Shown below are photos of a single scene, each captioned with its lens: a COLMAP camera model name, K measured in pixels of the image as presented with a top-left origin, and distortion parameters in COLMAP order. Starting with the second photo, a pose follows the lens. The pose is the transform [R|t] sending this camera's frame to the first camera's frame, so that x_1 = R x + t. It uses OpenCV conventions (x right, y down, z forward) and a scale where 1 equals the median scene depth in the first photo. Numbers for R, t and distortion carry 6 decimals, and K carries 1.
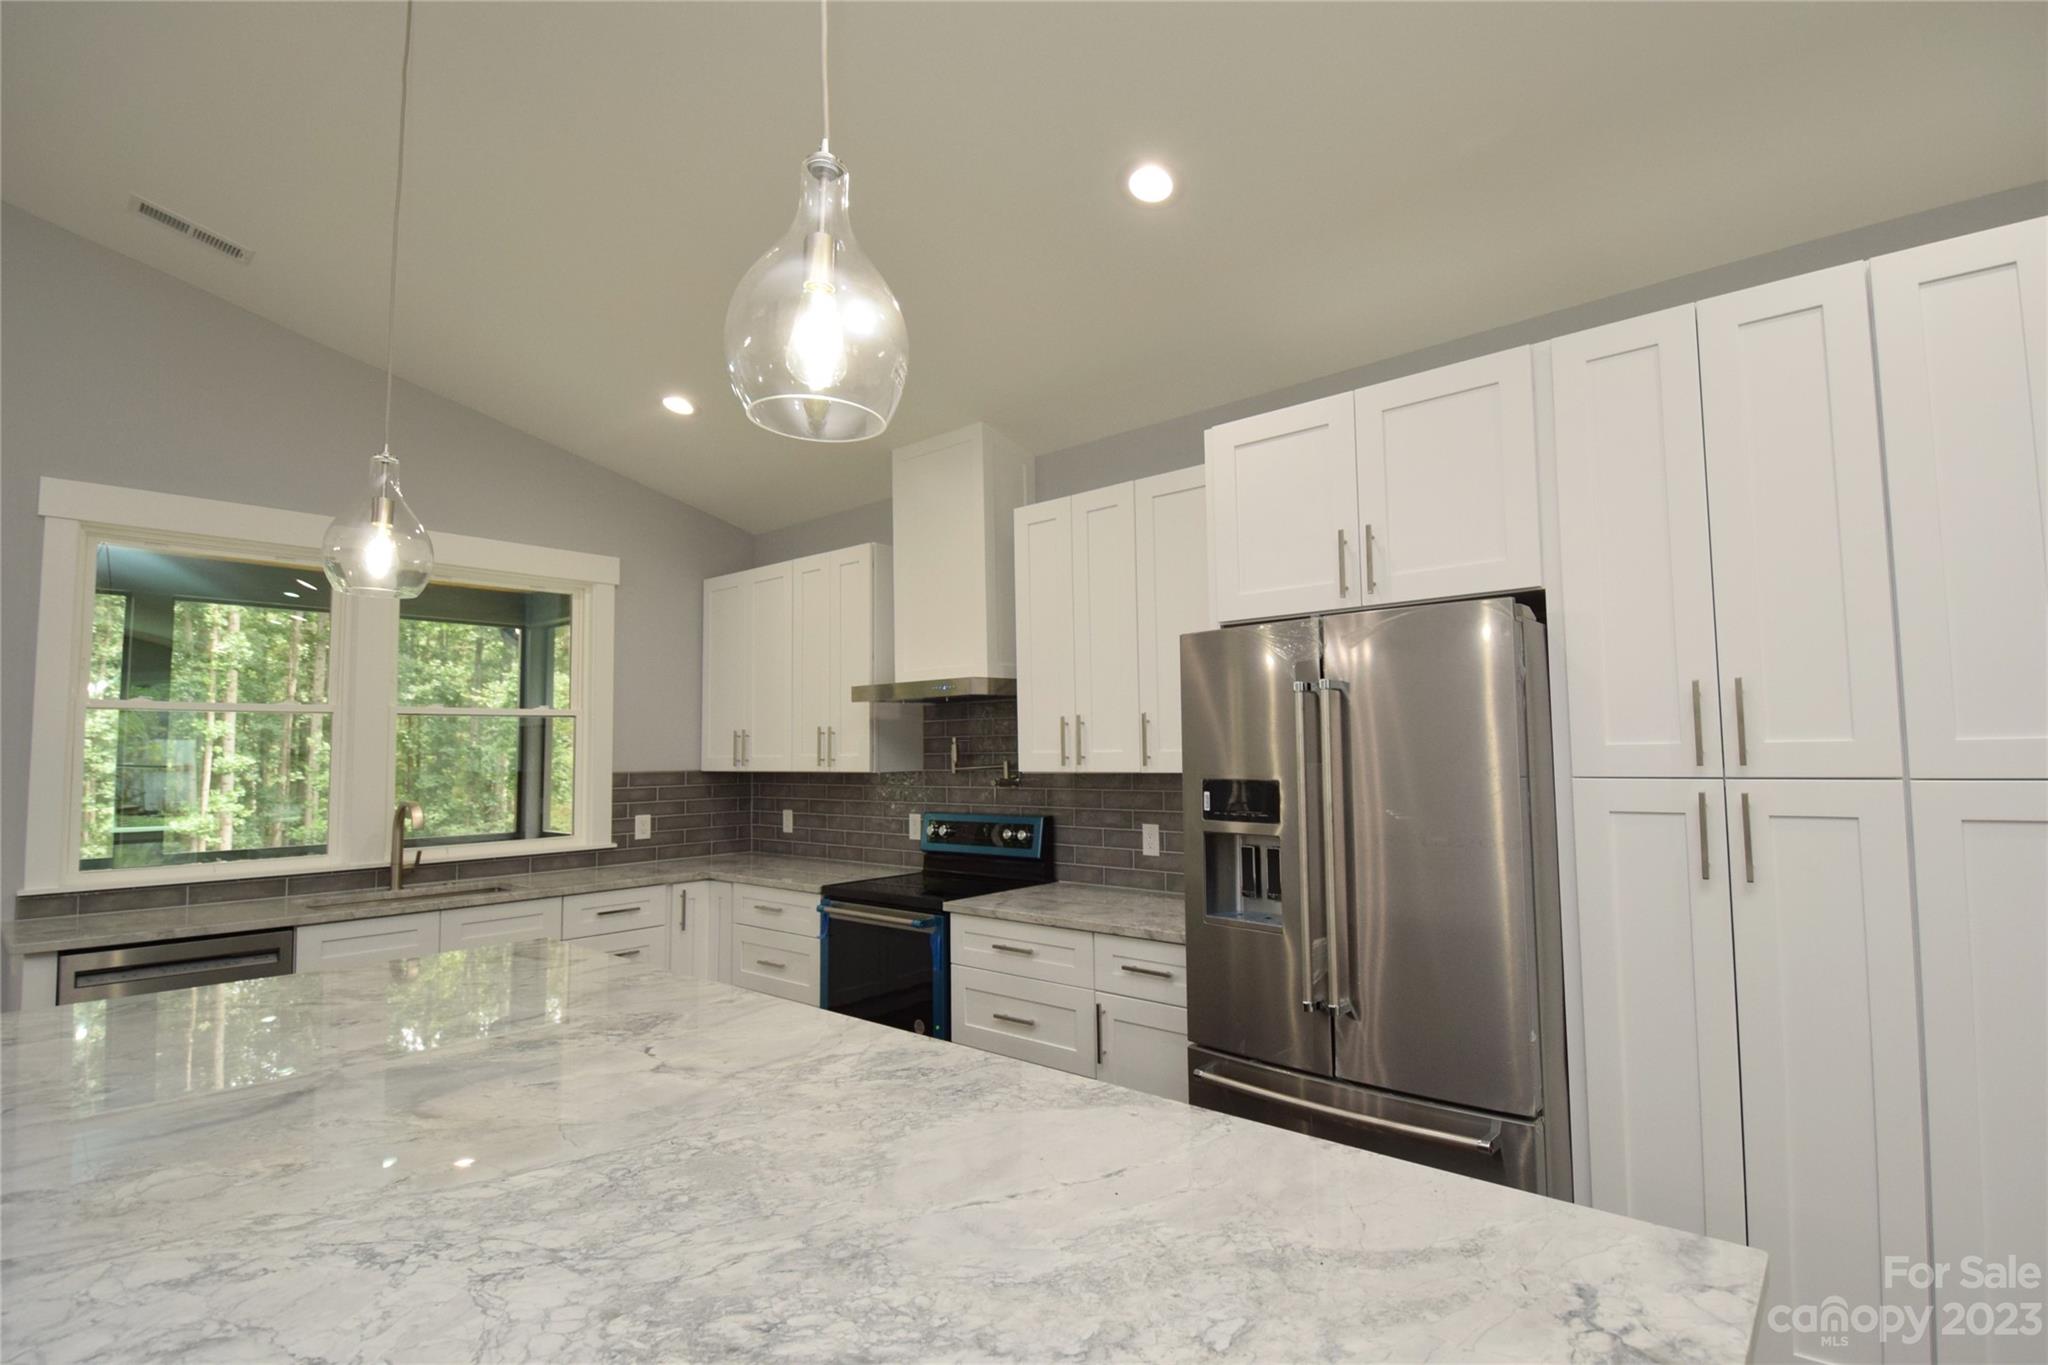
lens RADIAL K [[963.2, 0, 1092.4], [0, 963.2, 687.2], [0, 0, 1]] dist [0.013580, -0.021698]
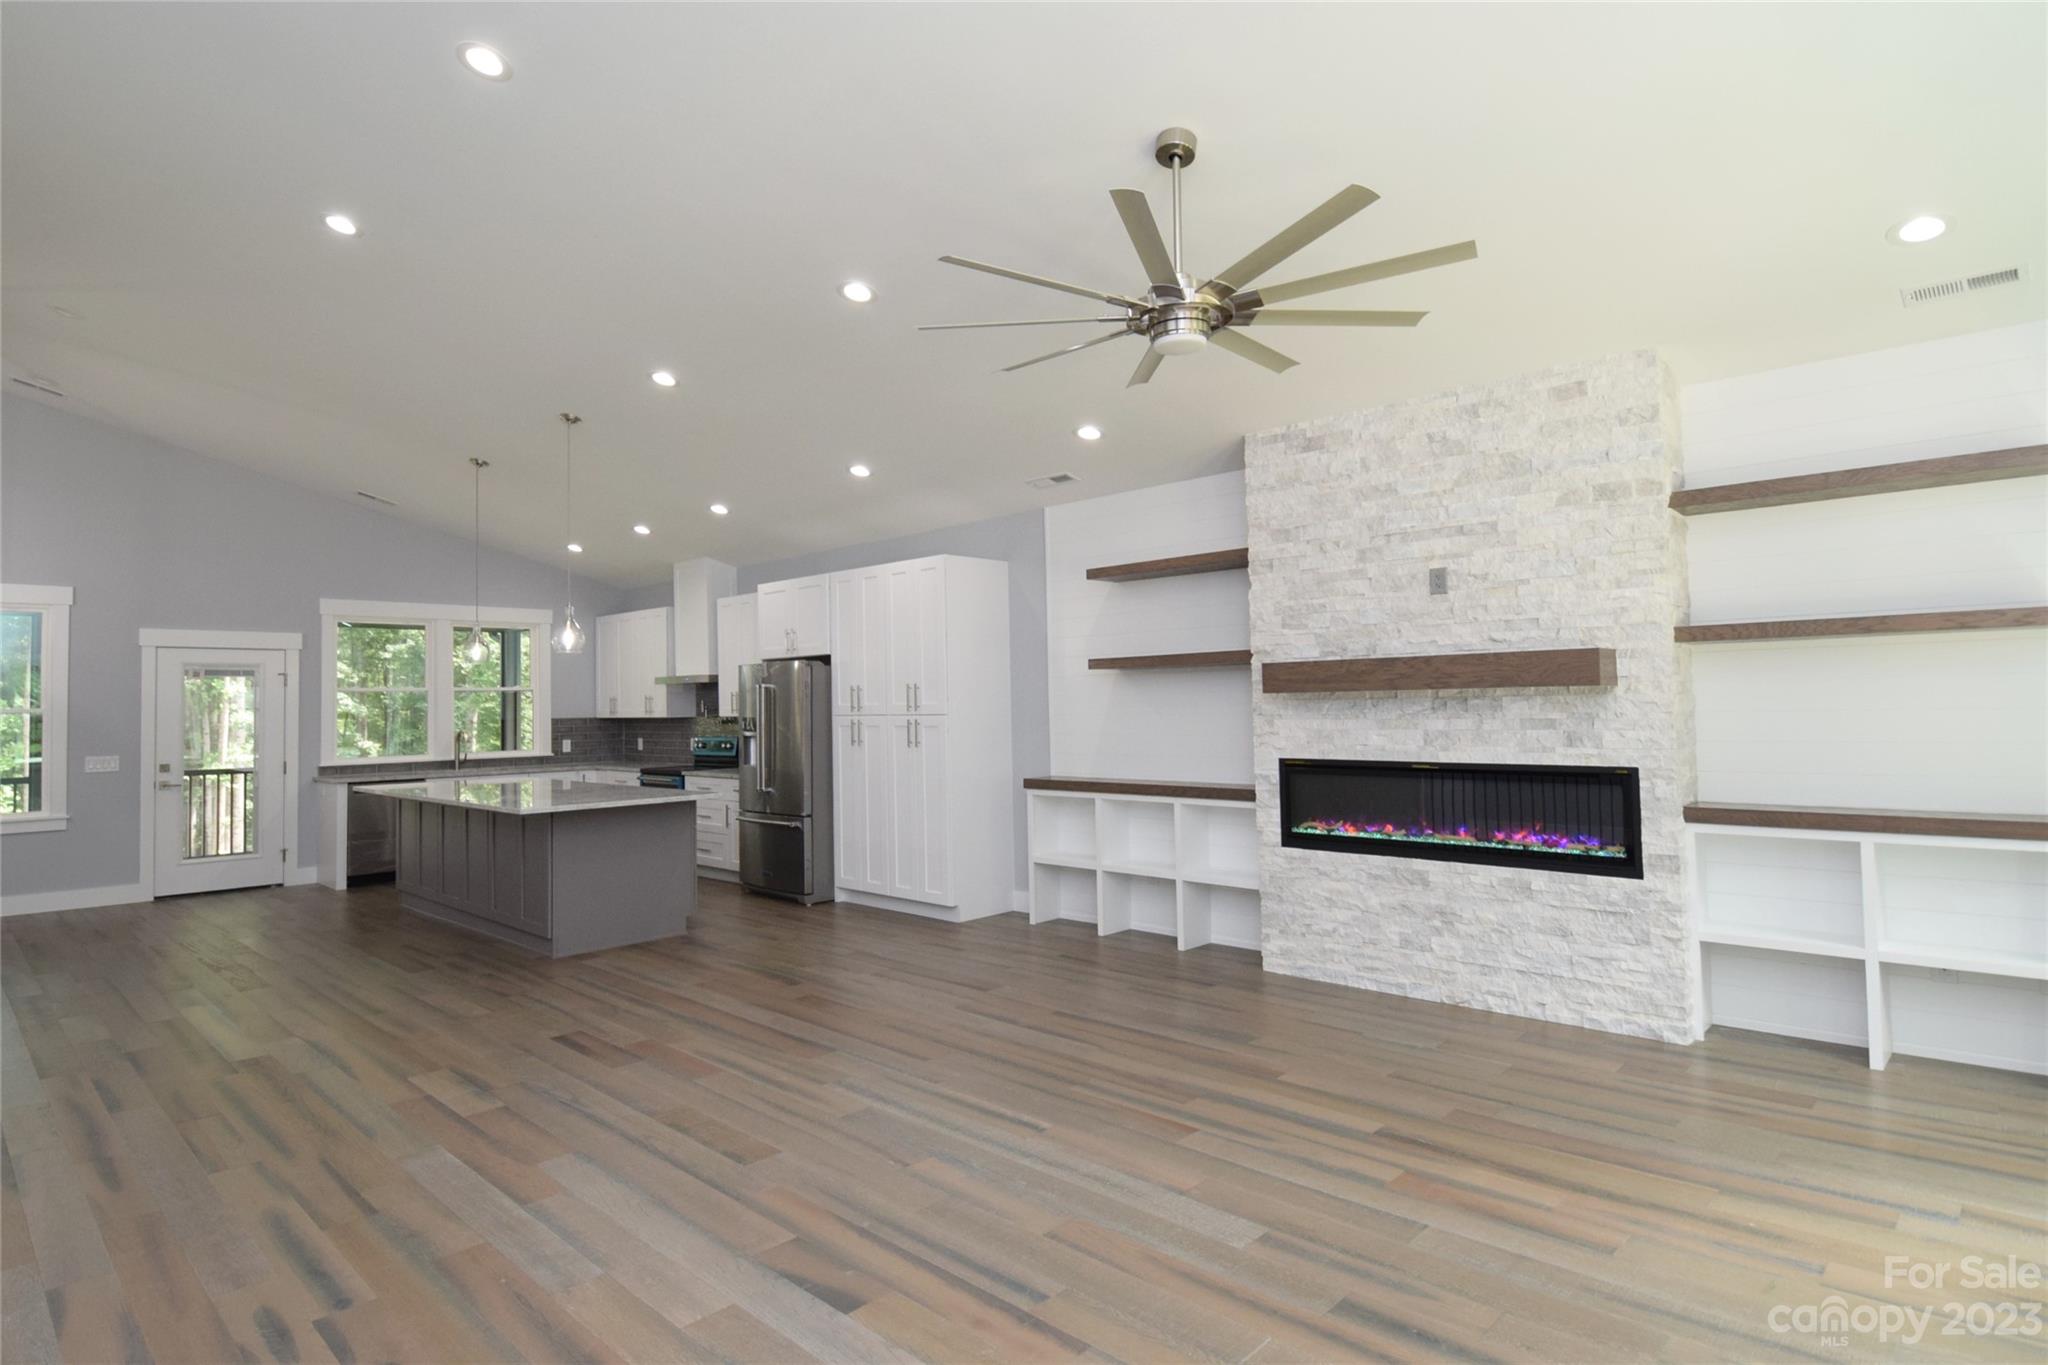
lens RADIAL K [[1104.1, 0, 976.6], [0, 1104.1, 664.3], [0, 0, 1]] dist [0.023587, -0.037501]
pose [[0.993430, -0.007302, -0.114210, 0.744329], [0.010687, 0.999521, 0.029051, -0.093393], [0.113943, -0.030080, 0.993032, -1.362503]]
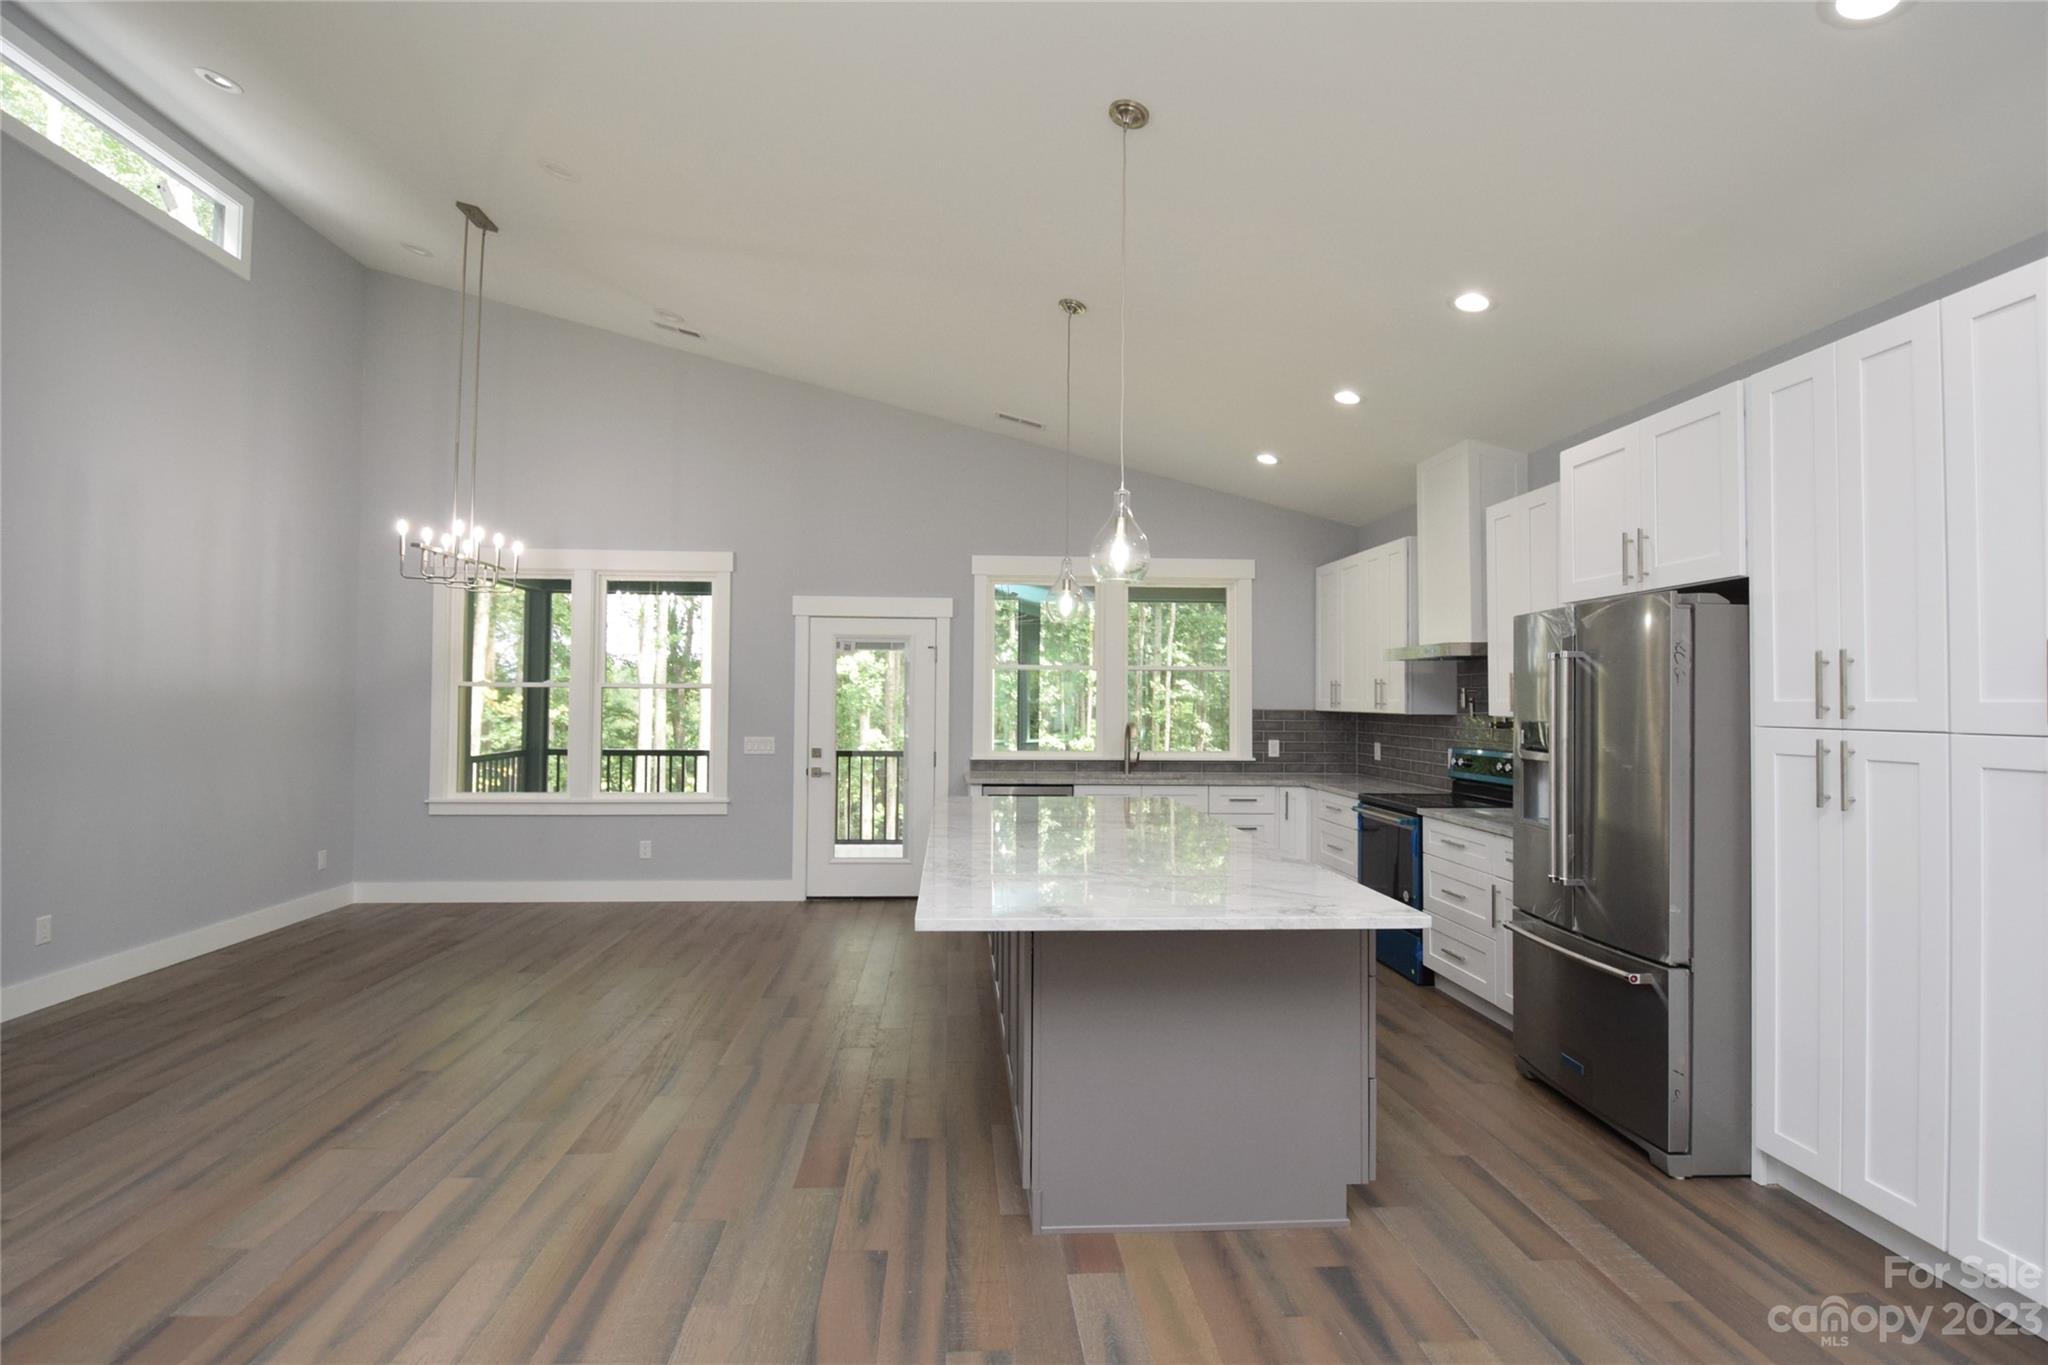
lens RADIAL K [[1011.7, 0, 1010.4], [0, 1011.7, 677.8], [0, 0, 1]] dist [0.014972, -0.027776]
pose [[0.673853, 0.004702, -0.738850, 0.445289], [0.029895, 0.998987, 0.033623, -0.024281], [0.738260, -0.044744, 0.673030, -0.337198]]
